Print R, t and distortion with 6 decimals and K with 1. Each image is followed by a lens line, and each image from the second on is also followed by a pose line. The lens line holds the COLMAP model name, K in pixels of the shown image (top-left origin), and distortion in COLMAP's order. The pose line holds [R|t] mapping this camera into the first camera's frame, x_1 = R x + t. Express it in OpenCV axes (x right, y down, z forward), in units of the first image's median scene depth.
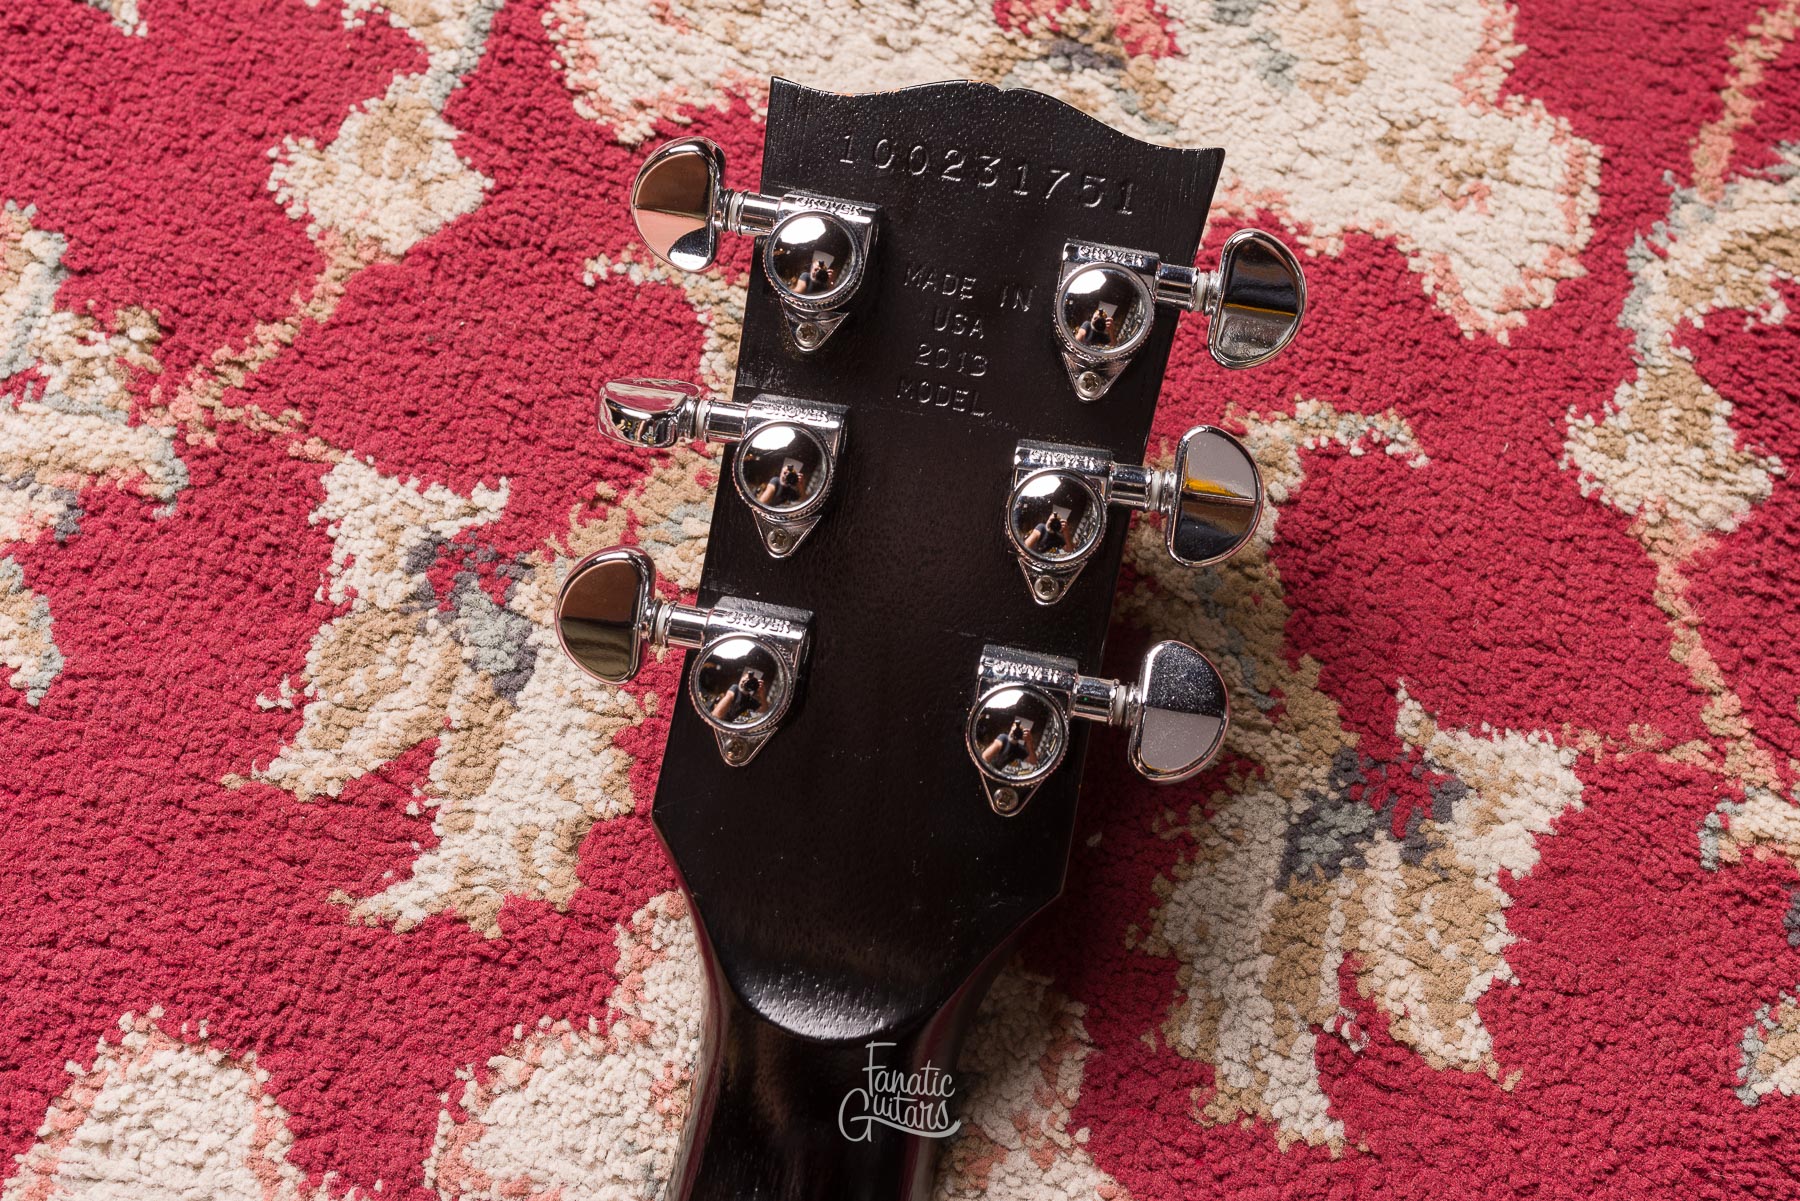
lens RADIAL K [[2003.7, 0, 1026.5], [0, 2003.7, 563.8], [0, 0, 1]] dist [0.000299, 0.000000]
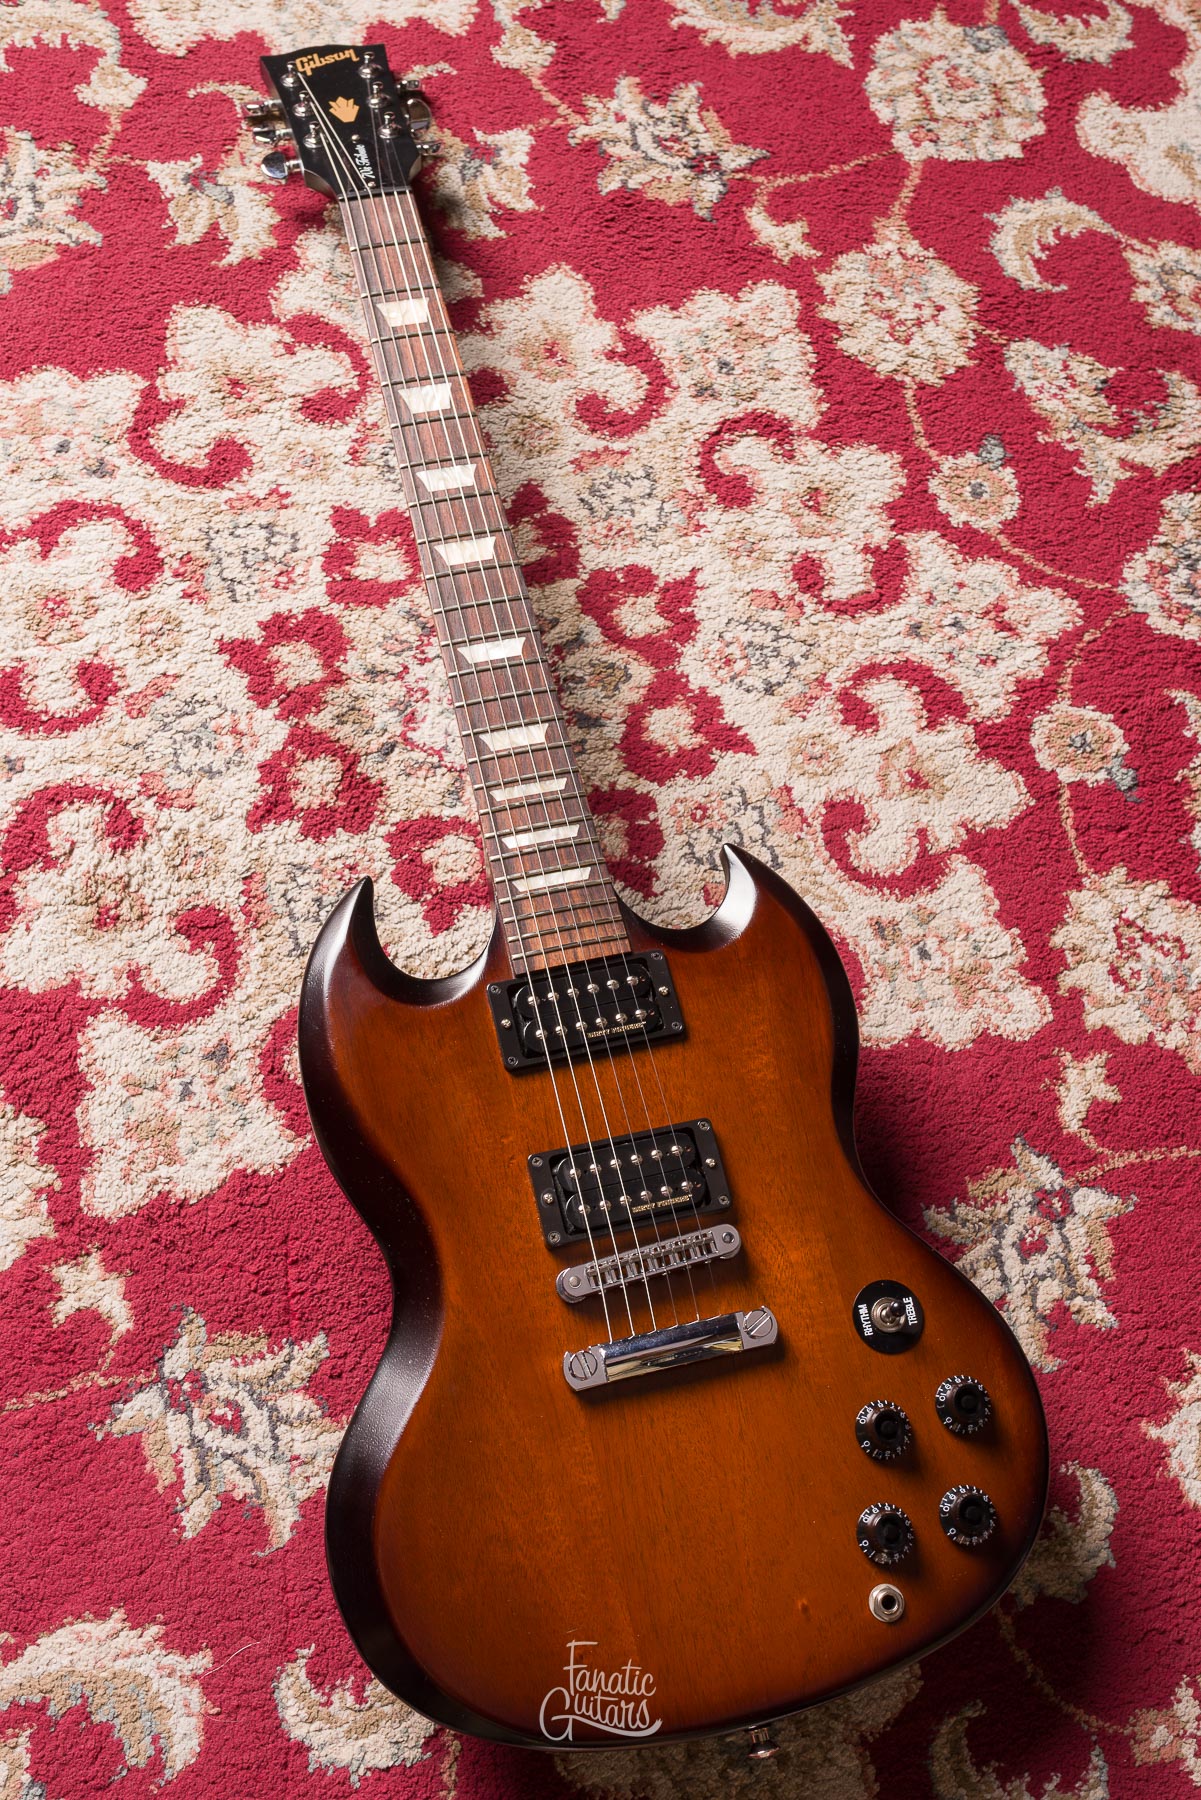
lens RADIAL K [[1913.5, 0, 597.8], [0, 1913.5, 875.8], [0, 0, 1]] dist [0.001016, 0.000000]
pose [[0.900573, -0.379016, 0.212873, -0.800980], [0.371867, 0.925309, 0.074285, 1.078110], [-0.225129, 0.012261, 0.974252, -2.208575]]
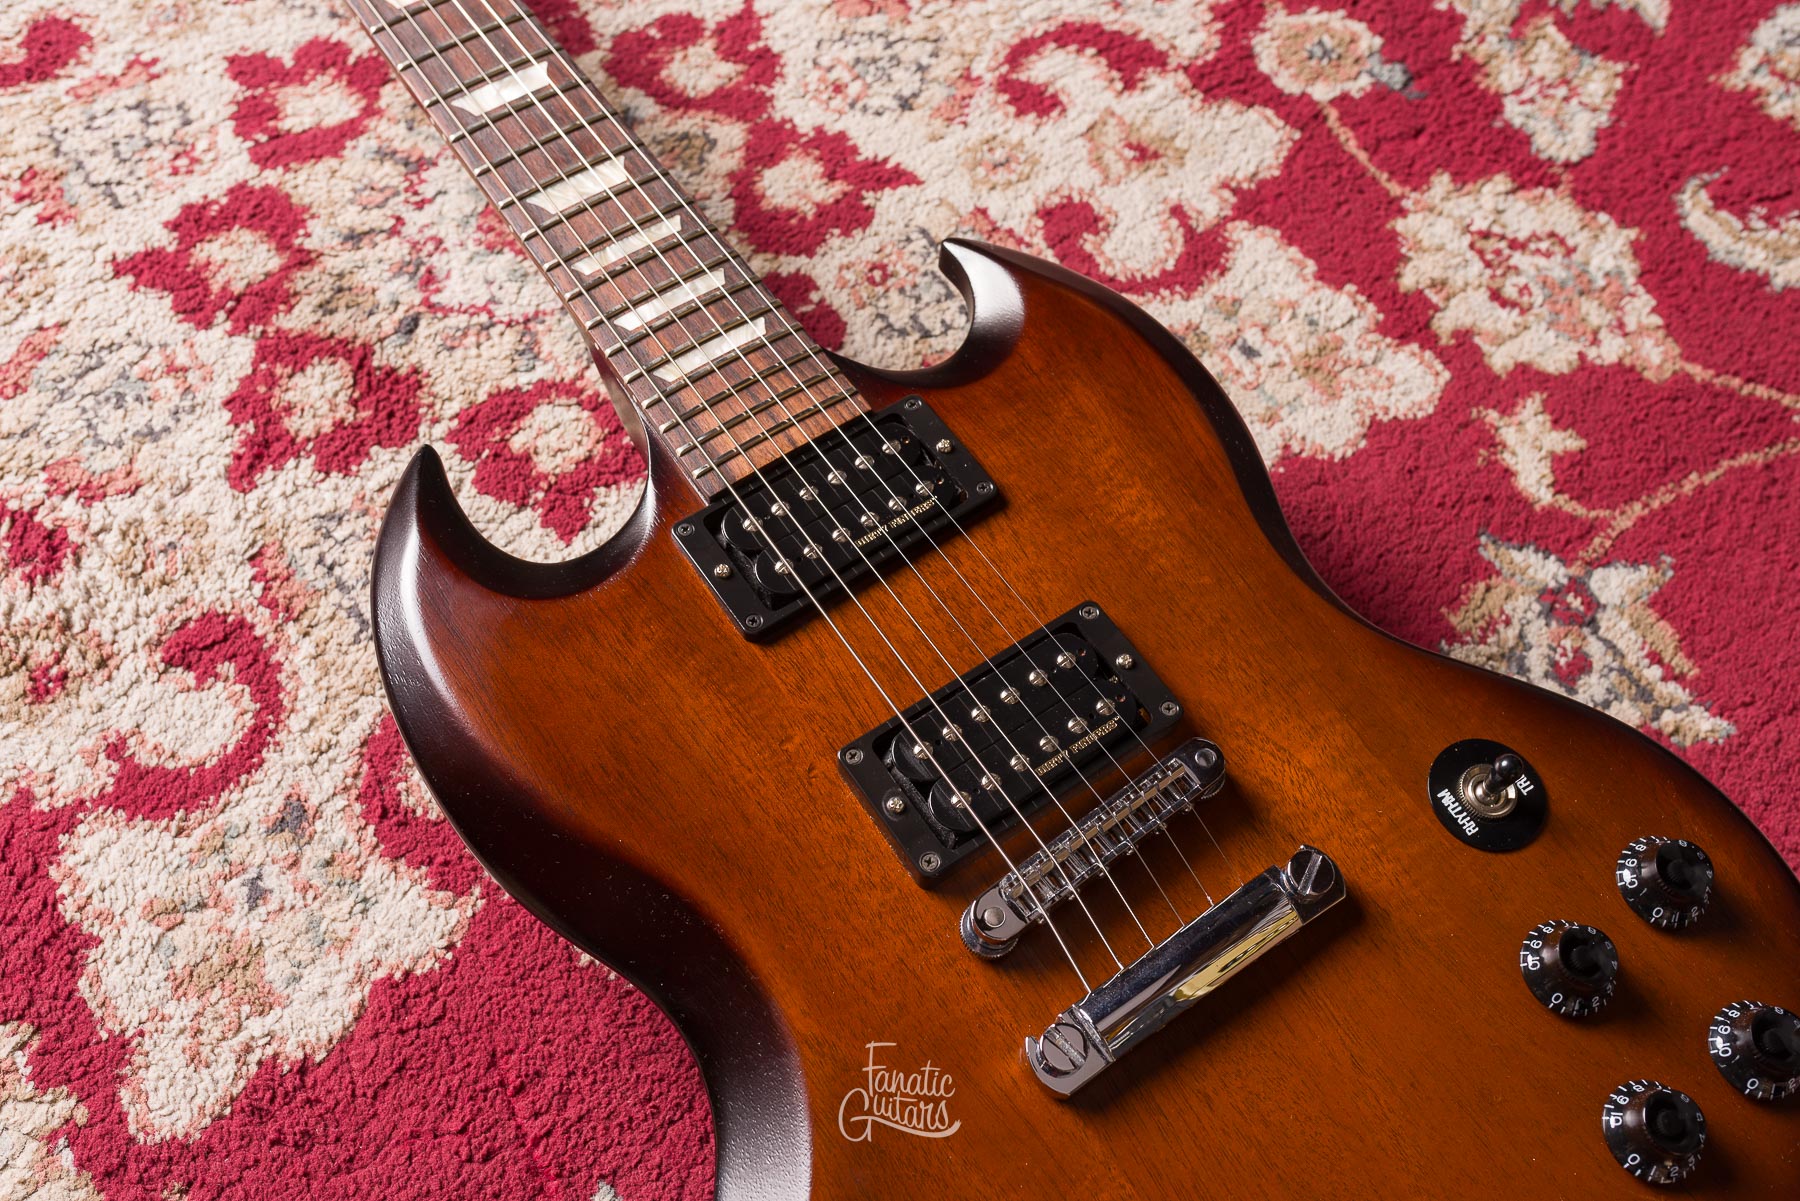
lens RADIAL K [[1719.0, 0, 898.7], [0, 1719.0, 594.9], [0, 0, 1]] dist [0.001159, 0.000000]
pose [[0.688107, -0.633814, 0.353254, -0.842978], [0.659395, 0.749389, 0.060123, 1.415118], [-0.302831, 0.191563, 0.933593, -1.065093]]
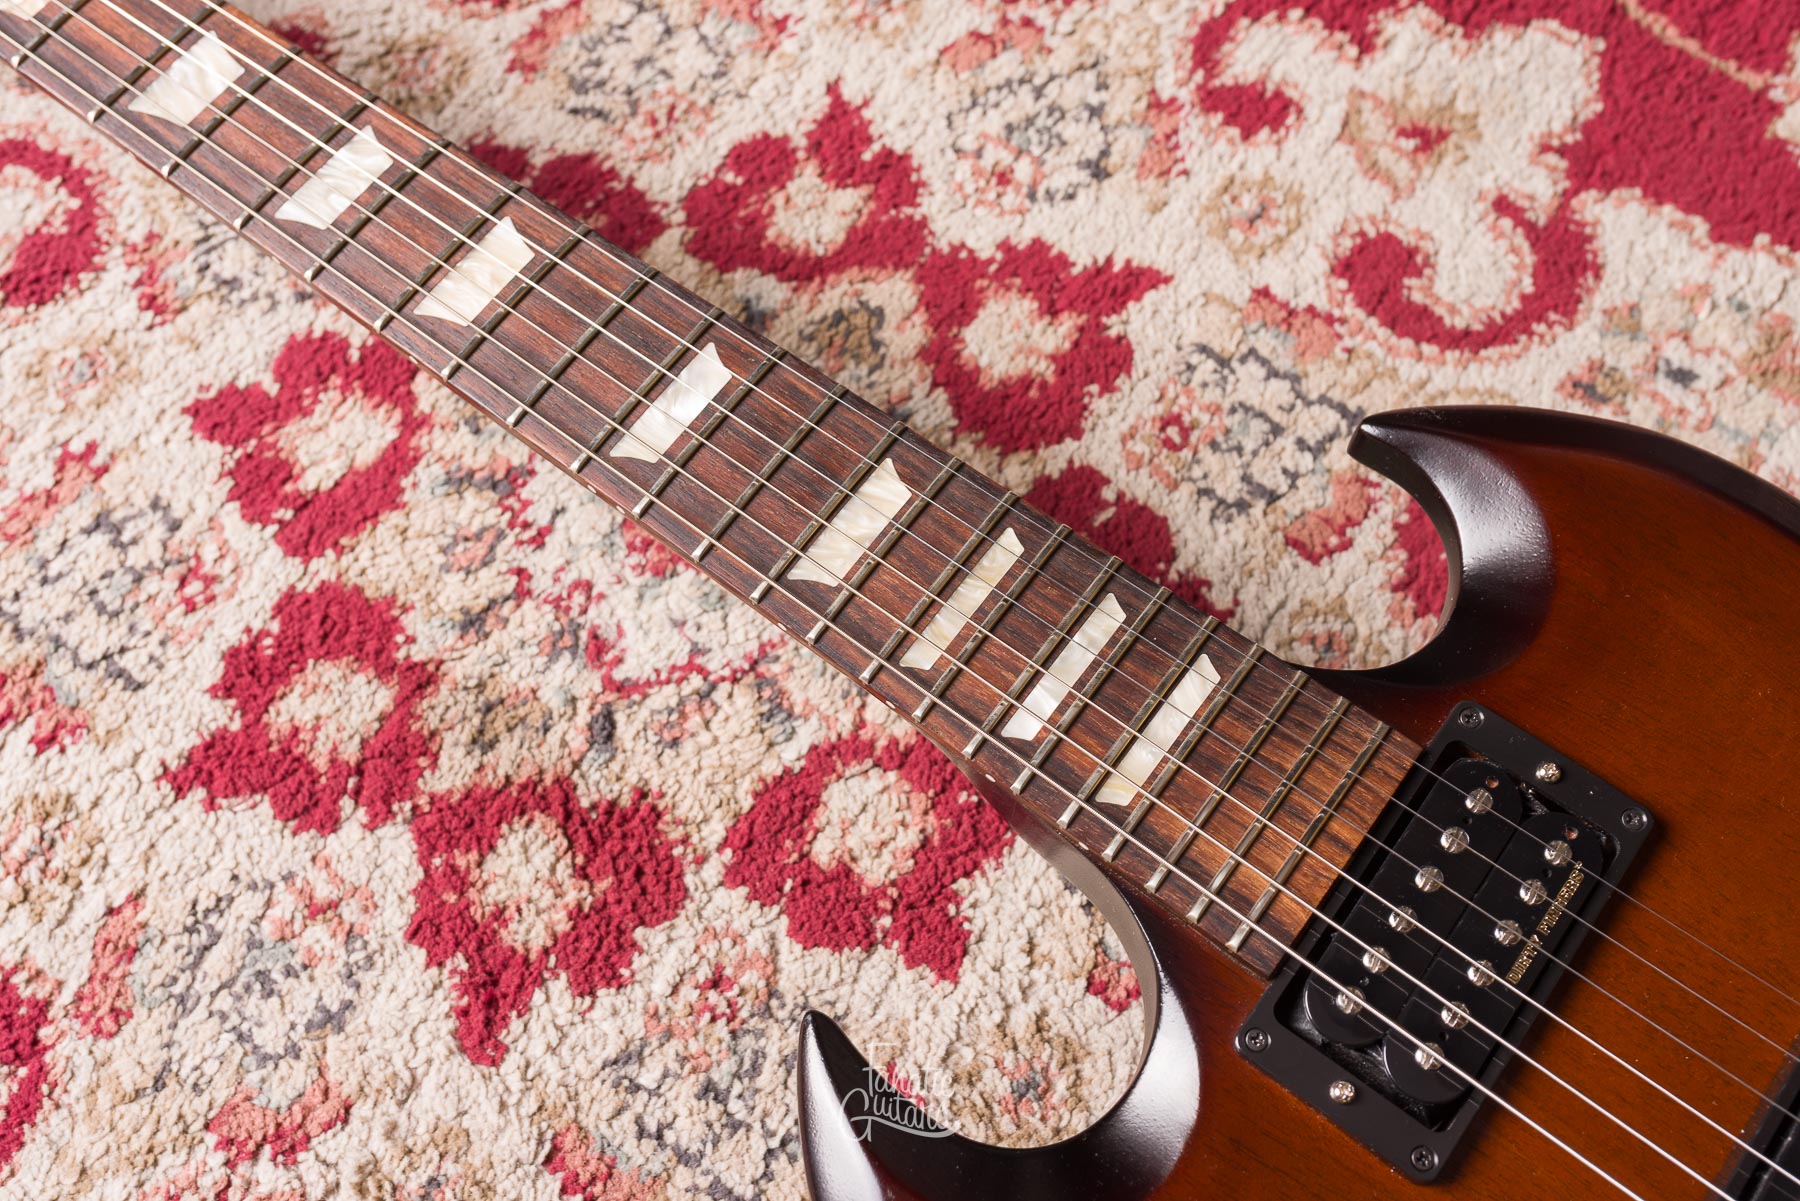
lens RADIAL K [[1719.0, 0, 899.5], [0, 1719.0, 603.0], [0, 0, 1]] dist [0.001159, 0.000000]
pose [[0.430111, -0.852486, 0.297104, -0.601281], [0.853333, 0.491326, 0.174417, 0.923738], [-0.294663, 0.178510, 0.938780, -0.591086]]
